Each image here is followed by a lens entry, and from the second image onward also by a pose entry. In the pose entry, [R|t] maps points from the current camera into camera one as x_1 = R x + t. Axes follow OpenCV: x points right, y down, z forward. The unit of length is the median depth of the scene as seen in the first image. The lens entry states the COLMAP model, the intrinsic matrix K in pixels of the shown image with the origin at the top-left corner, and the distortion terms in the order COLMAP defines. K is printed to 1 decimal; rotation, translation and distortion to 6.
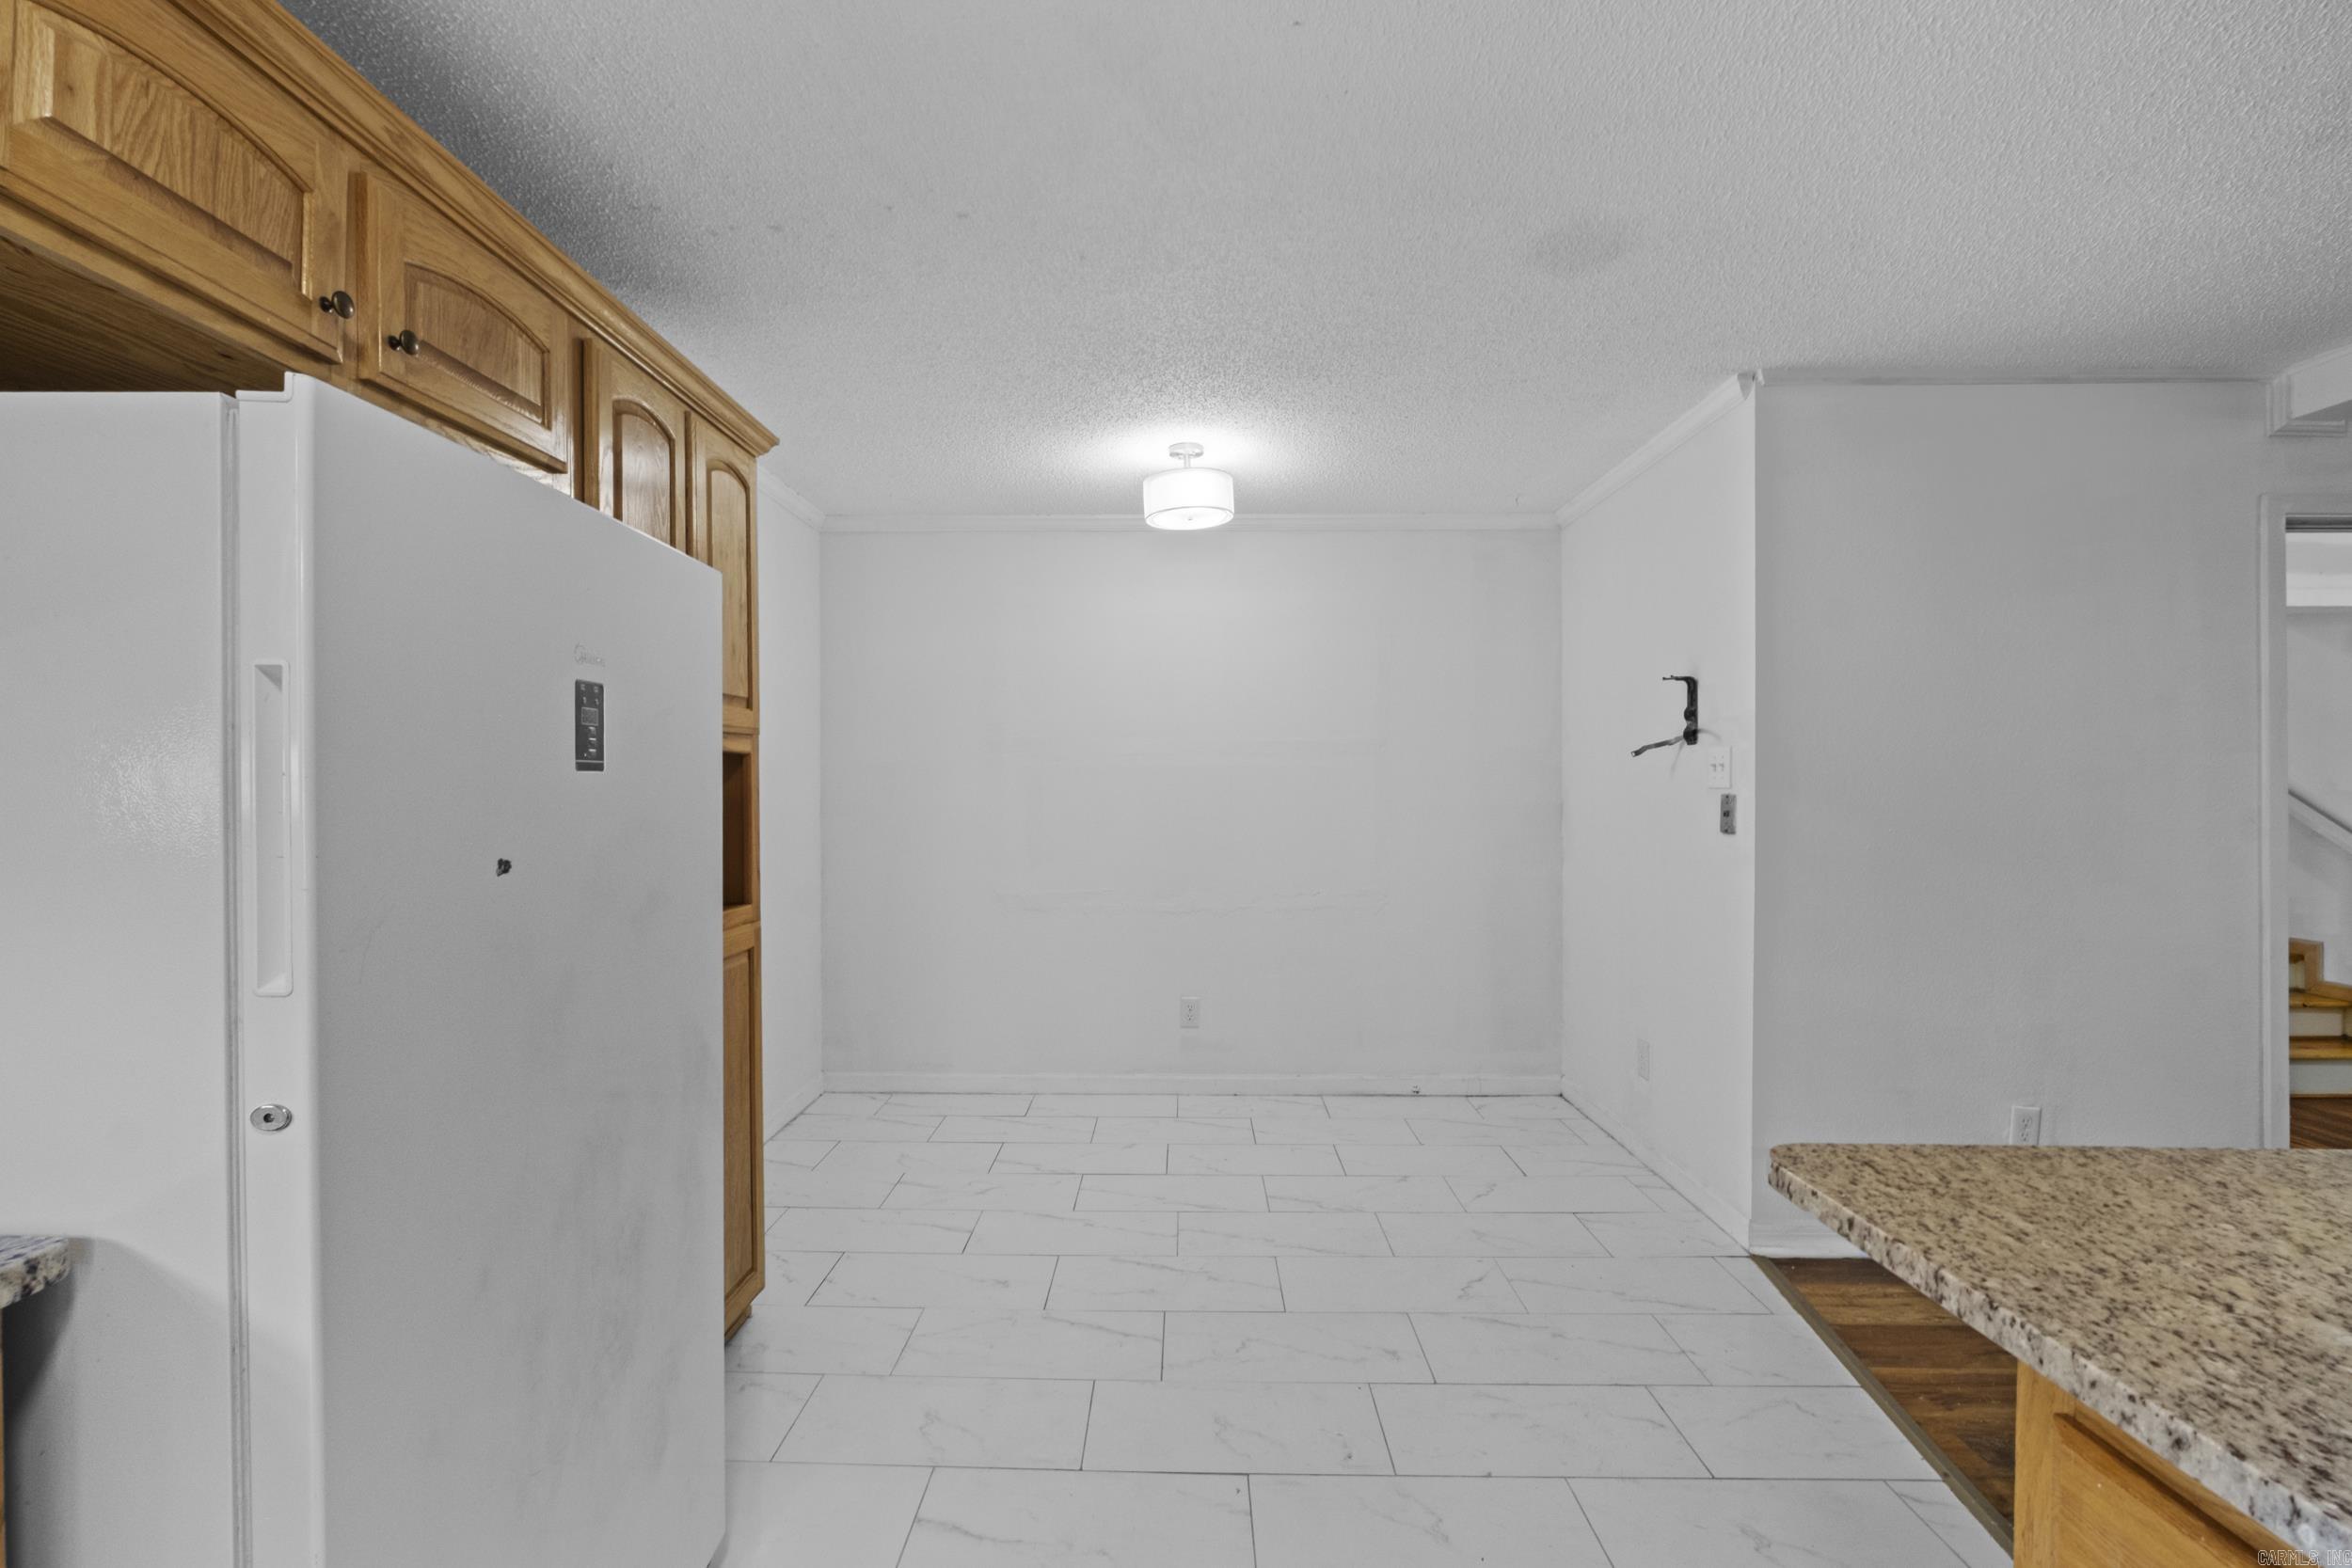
lens RADIAL K [[1021.0, 0, 1182.6], [0, 1021.0, 793.5], [0, 0, 1]] dist [-0.007439, 0.000108]
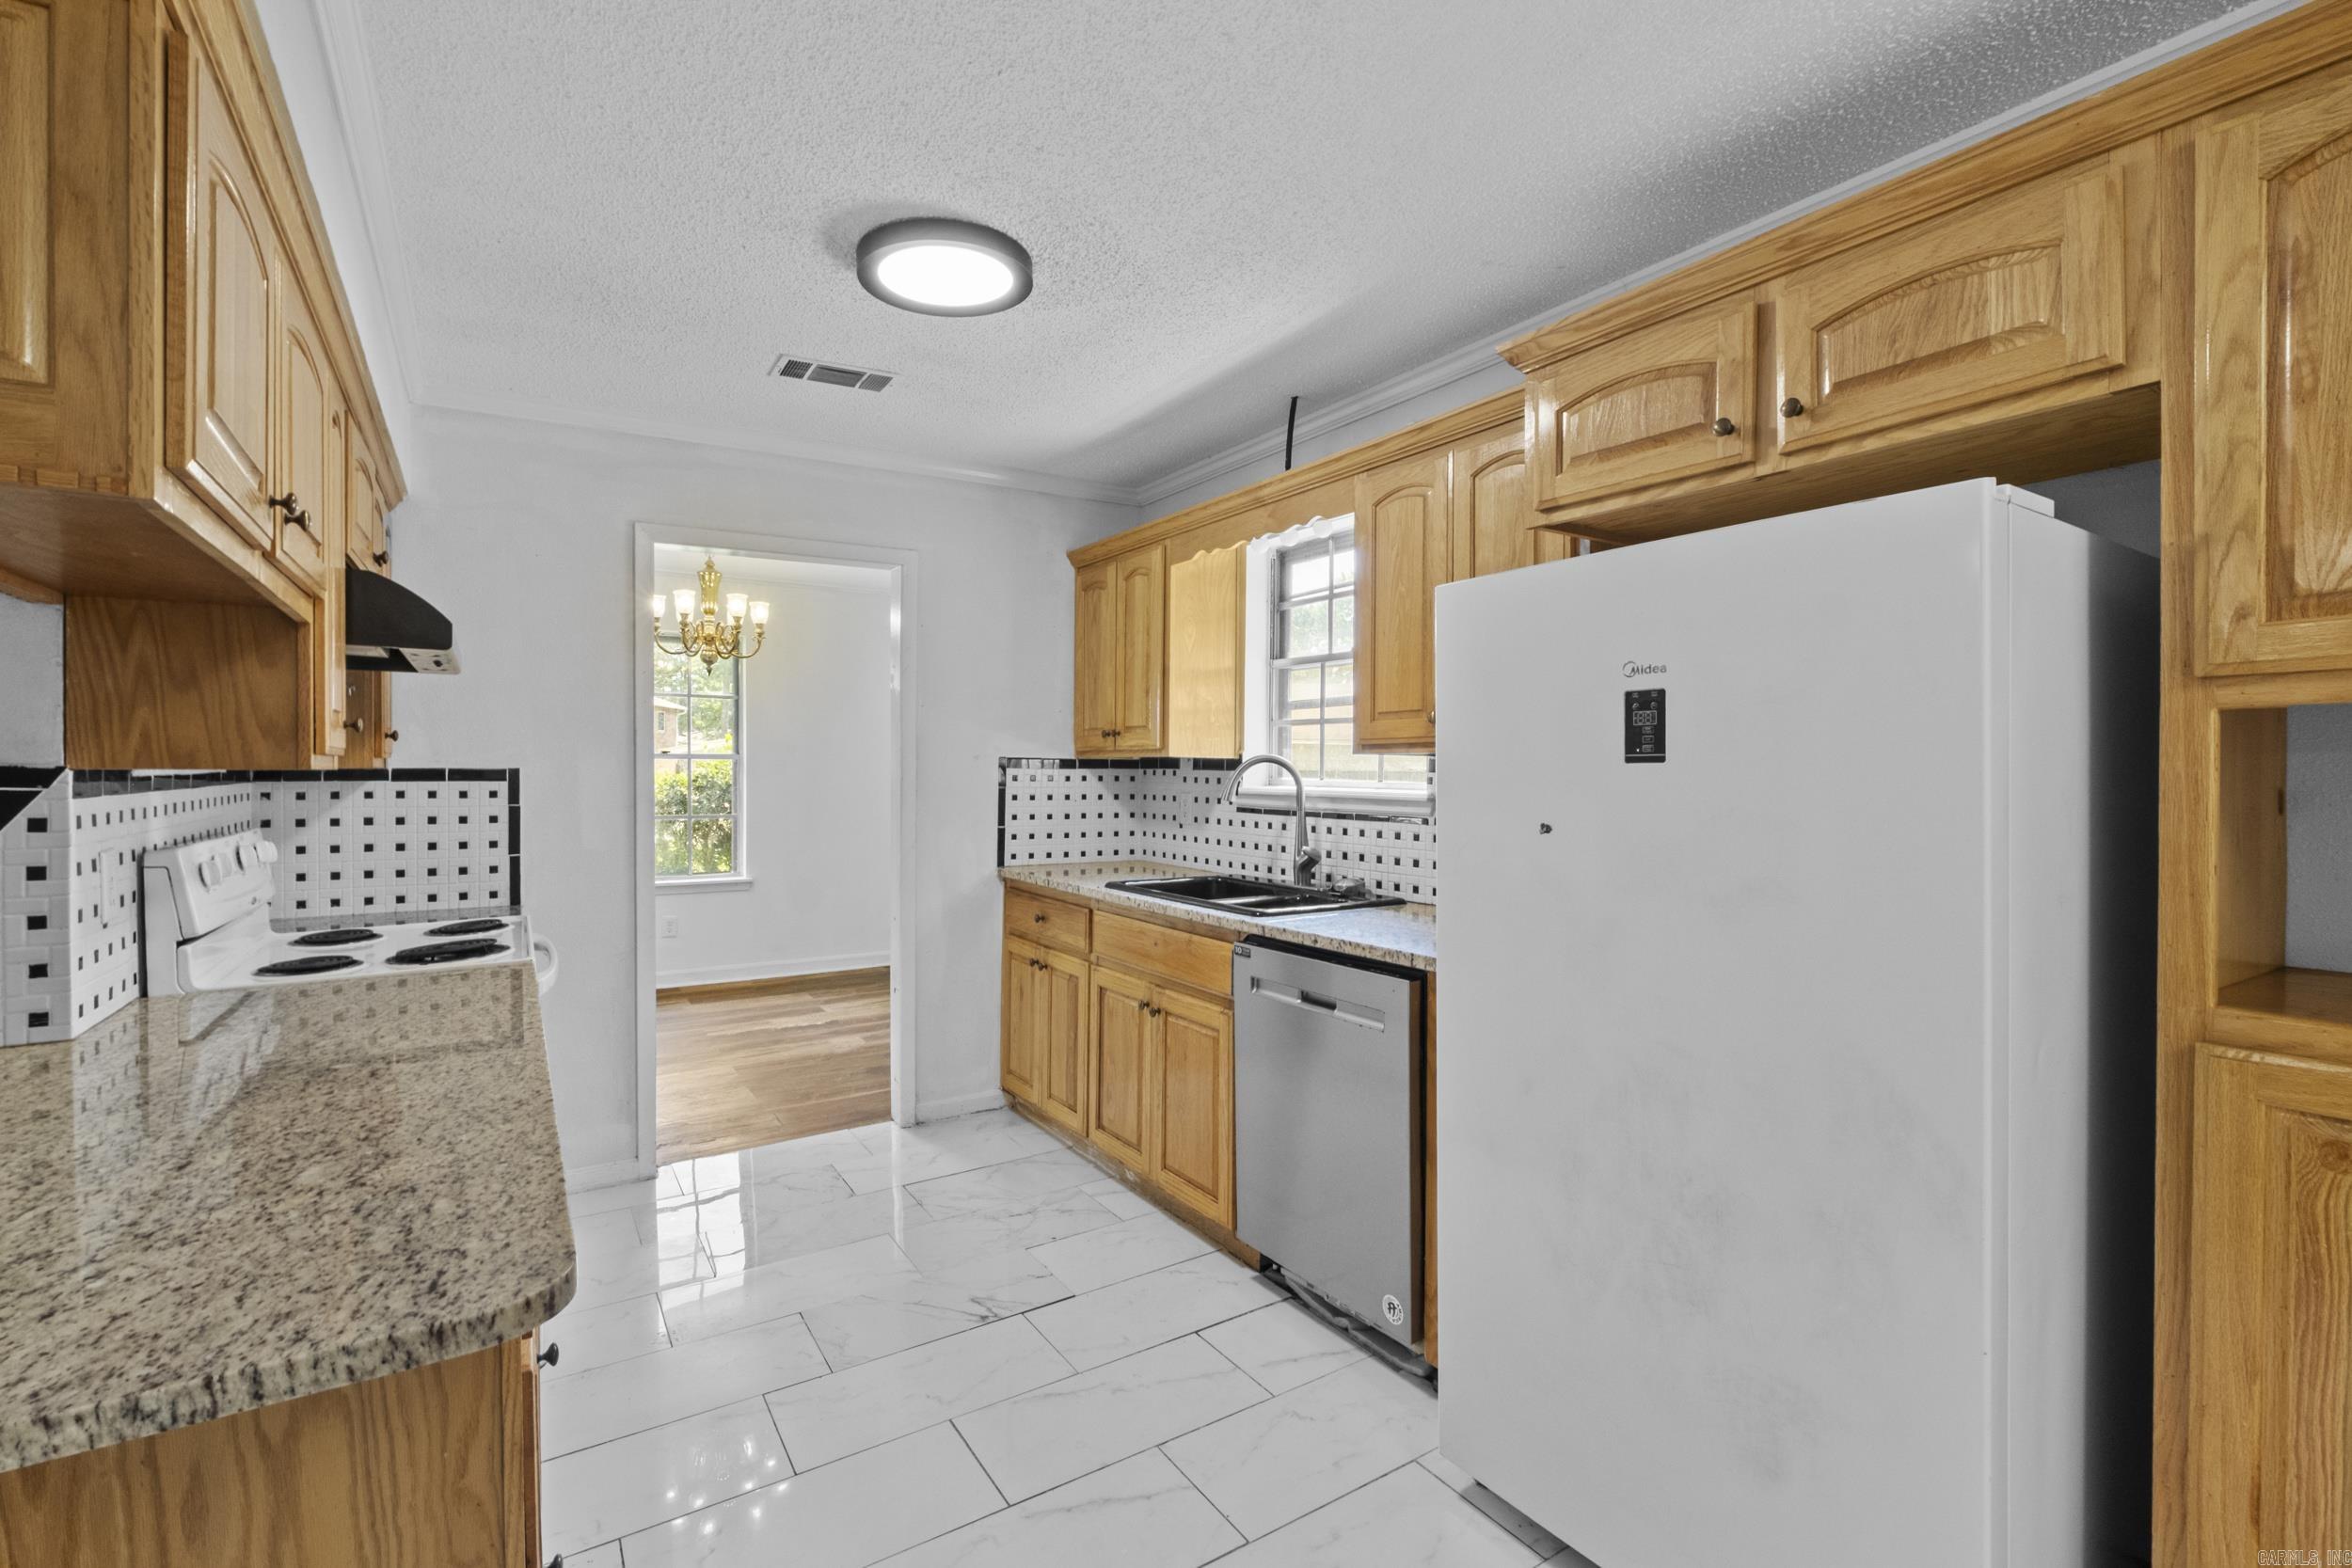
lens RADIAL K [[1021.0, 0, 1160.8], [0, 1021.0, 790.2], [0, 0, 1]] dist [-0.007439, 0.000108]
pose [[-0.832913, 0.008606, -0.553337, 0.647074], [0.000078, 0.999881, 0.015433, -0.009415], [0.553404, 0.012811, -0.832815, 1.930703]]
